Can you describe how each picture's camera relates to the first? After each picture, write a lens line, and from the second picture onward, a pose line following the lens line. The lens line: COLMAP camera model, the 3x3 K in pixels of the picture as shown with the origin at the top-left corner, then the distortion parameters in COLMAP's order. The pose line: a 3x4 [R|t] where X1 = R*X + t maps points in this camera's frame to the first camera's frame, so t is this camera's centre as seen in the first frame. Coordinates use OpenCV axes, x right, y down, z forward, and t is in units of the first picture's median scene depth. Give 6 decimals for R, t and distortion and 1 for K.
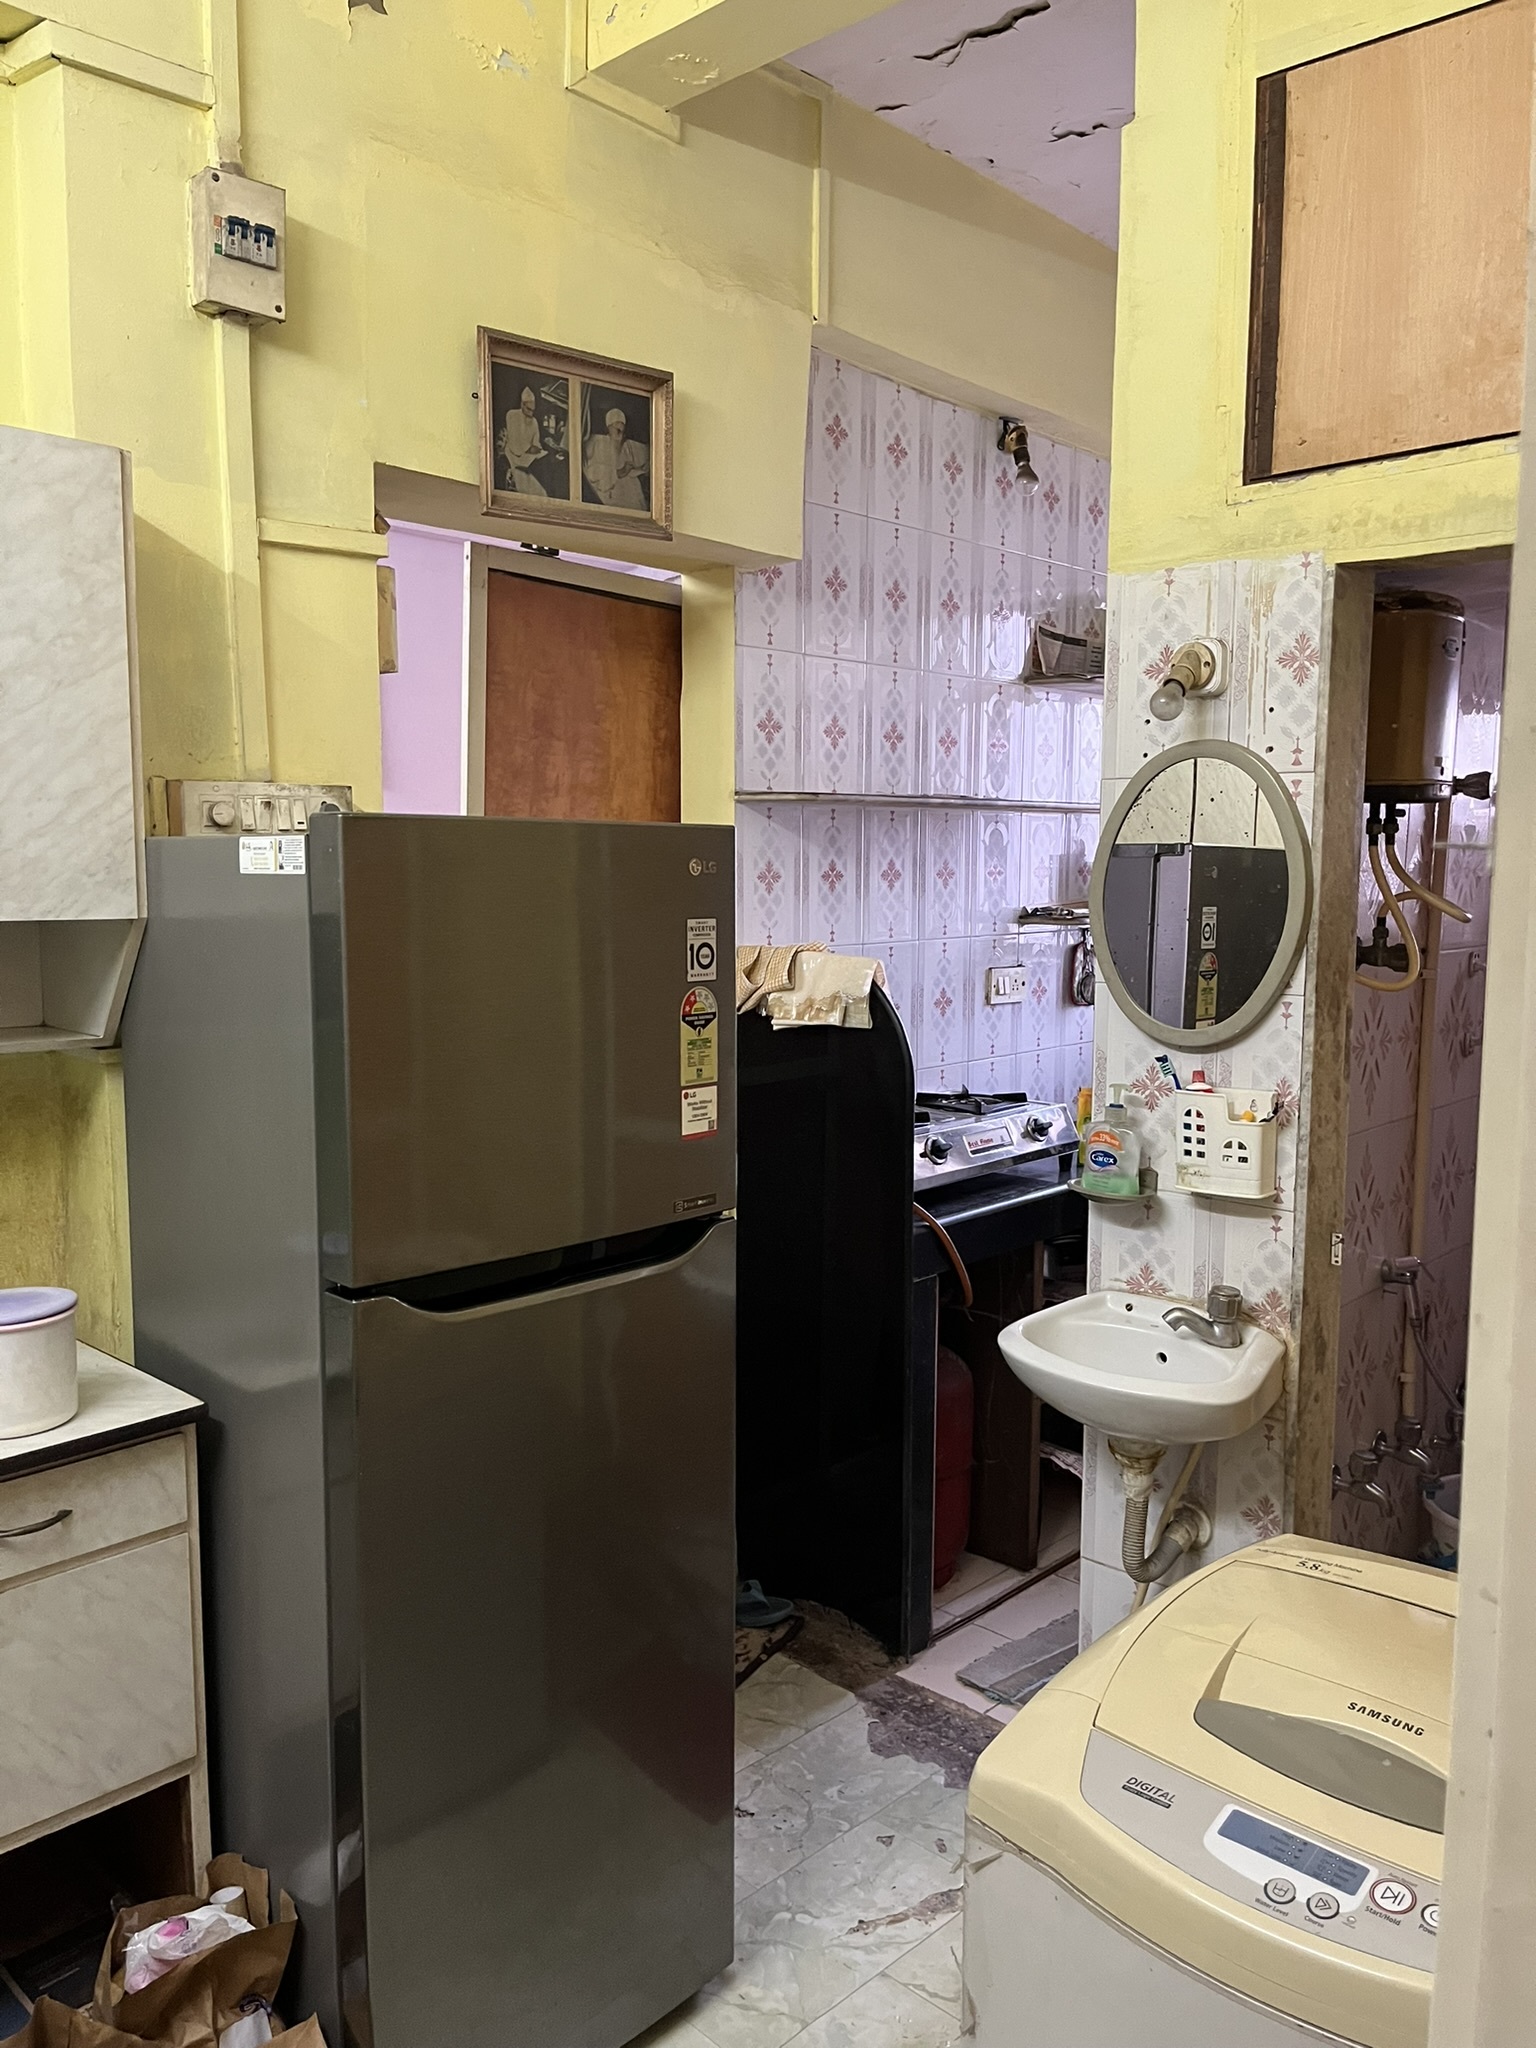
lens RADIAL K [[1542.6, 0, 768.0], [0, 1542.6, 1024.0], [0, 0, 1]] dist [0.059208, -0.098109]
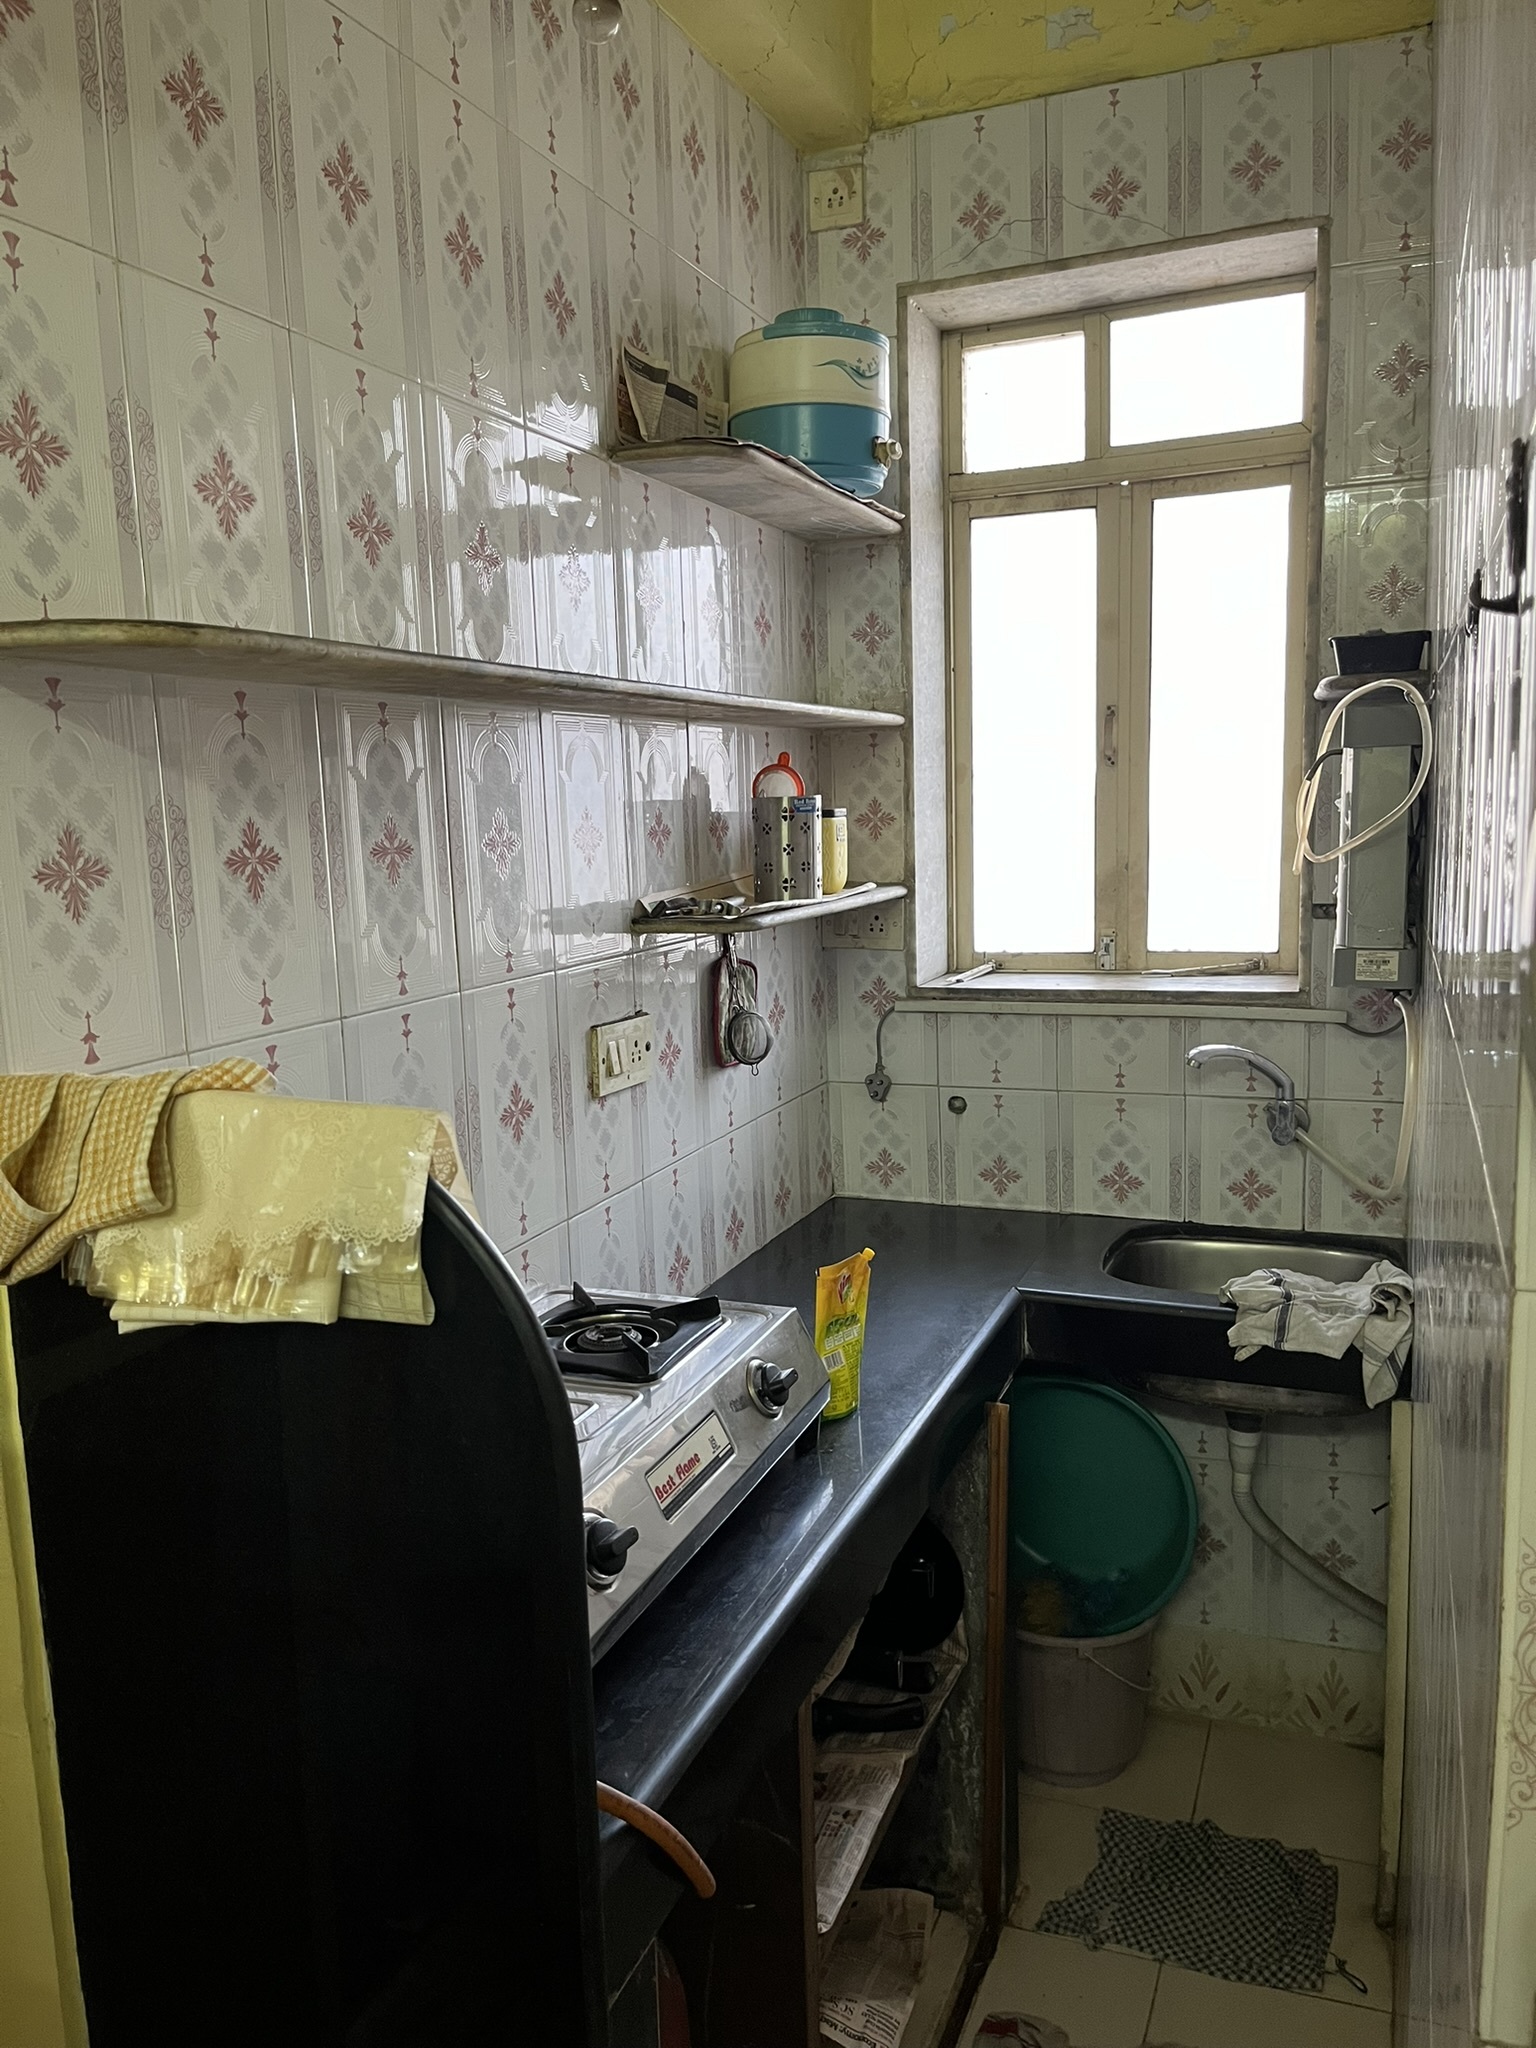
lens RADIAL K [[1566.5, 0, 767.0], [0, 1566.5, 1052.7], [0, 0, 1]] dist [0.056924, -0.104140]
pose [[0.930828, -0.090337, 0.354116, 0.011014], [0.075680, 0.995611, 0.055054, -0.038913], [-0.357535, -0.024447, 0.933580, 0.377666]]
